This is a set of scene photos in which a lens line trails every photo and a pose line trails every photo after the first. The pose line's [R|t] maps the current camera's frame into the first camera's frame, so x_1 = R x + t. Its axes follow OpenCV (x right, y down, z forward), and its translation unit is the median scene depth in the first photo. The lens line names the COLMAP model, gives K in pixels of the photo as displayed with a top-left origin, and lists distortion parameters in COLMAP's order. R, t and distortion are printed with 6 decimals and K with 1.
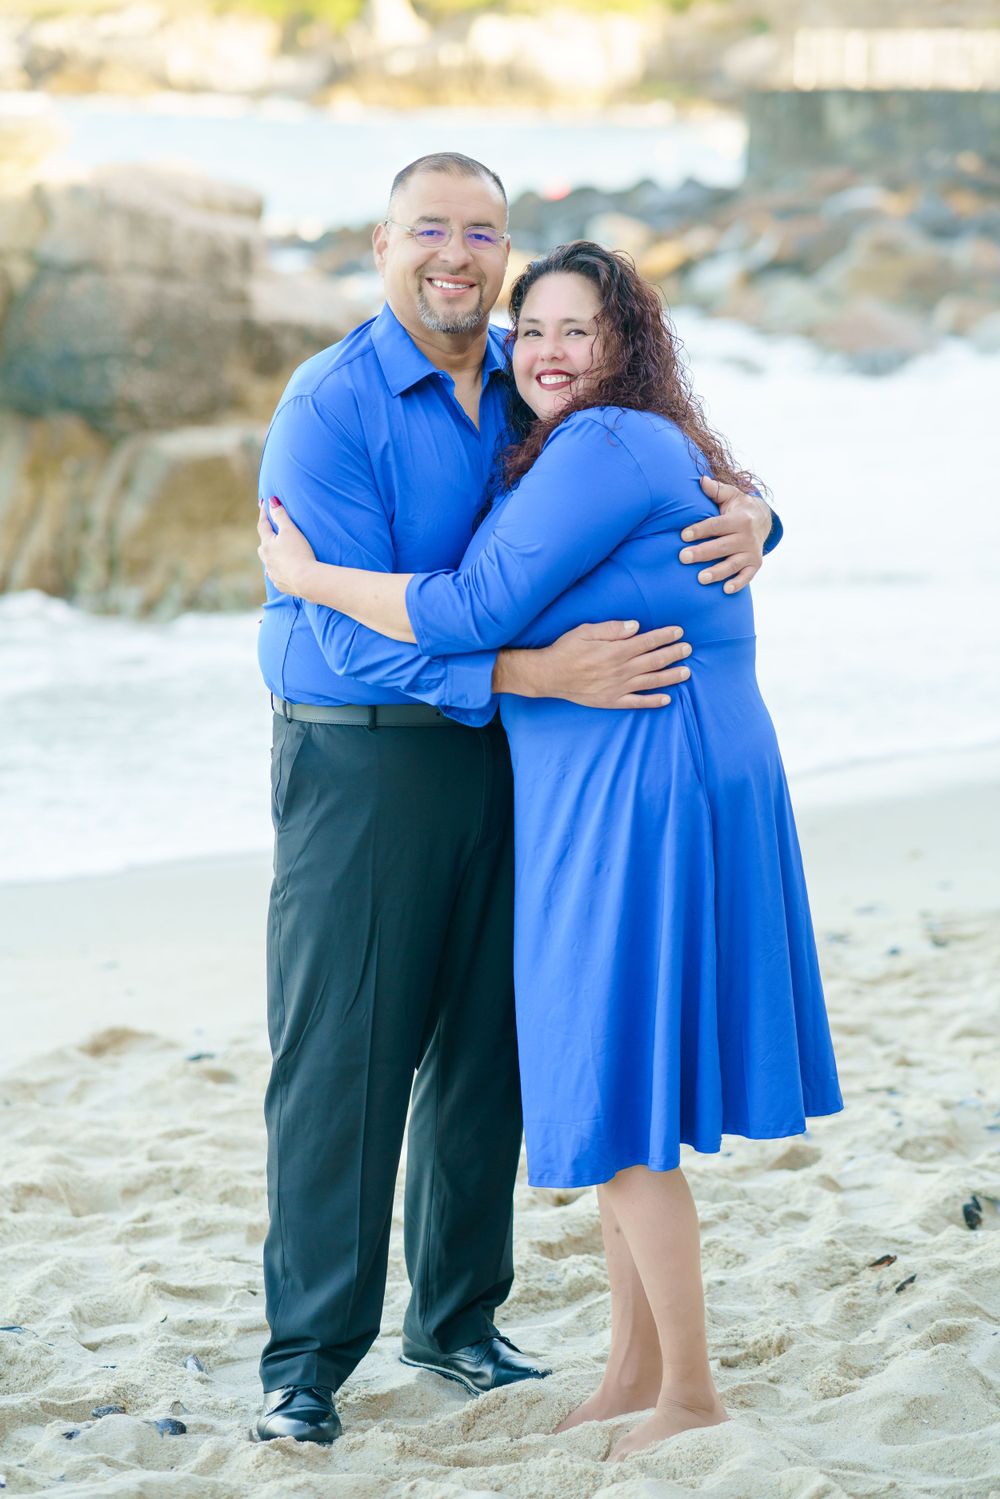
lens RADIAL K [[3637.7, 0, 500.6], [0, 3637.7, 659.0], [0, 0, 1]] dist [0.043102, -0.476293]
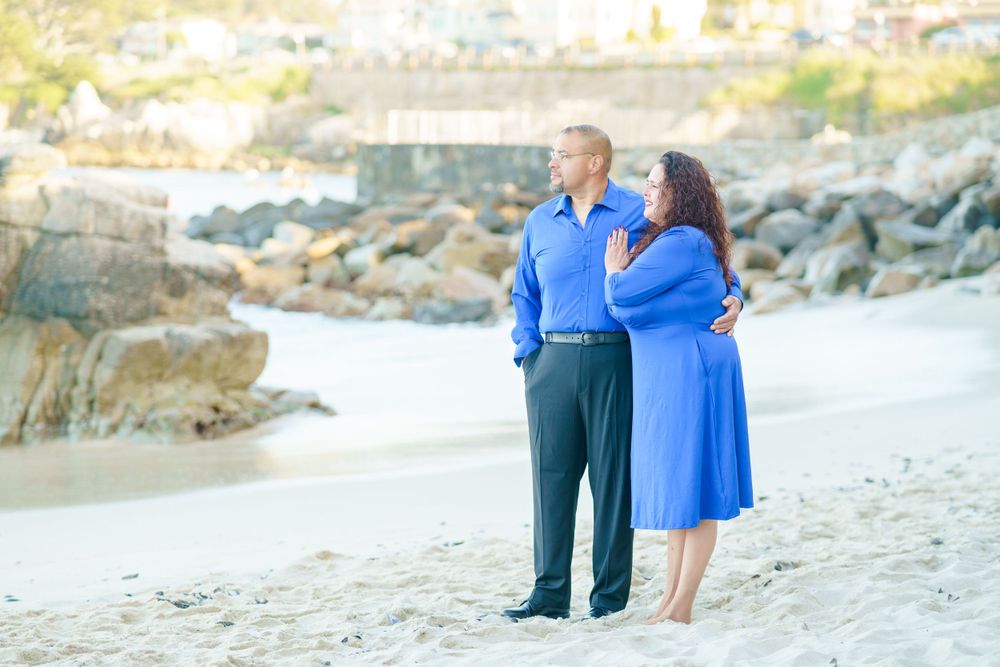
lens RADIAL K [[2426.7, 0, 500.0], [0, 2426.7, 333.5], [0, 0, 1]] dist [0.043102, -0.476293]
pose [[0.988928, -0.006910, 0.148233, -0.083975], [0.018879, 0.996657, -0.079491, 0.035202], [-0.147188, 0.081409, 0.985753, -0.164736]]
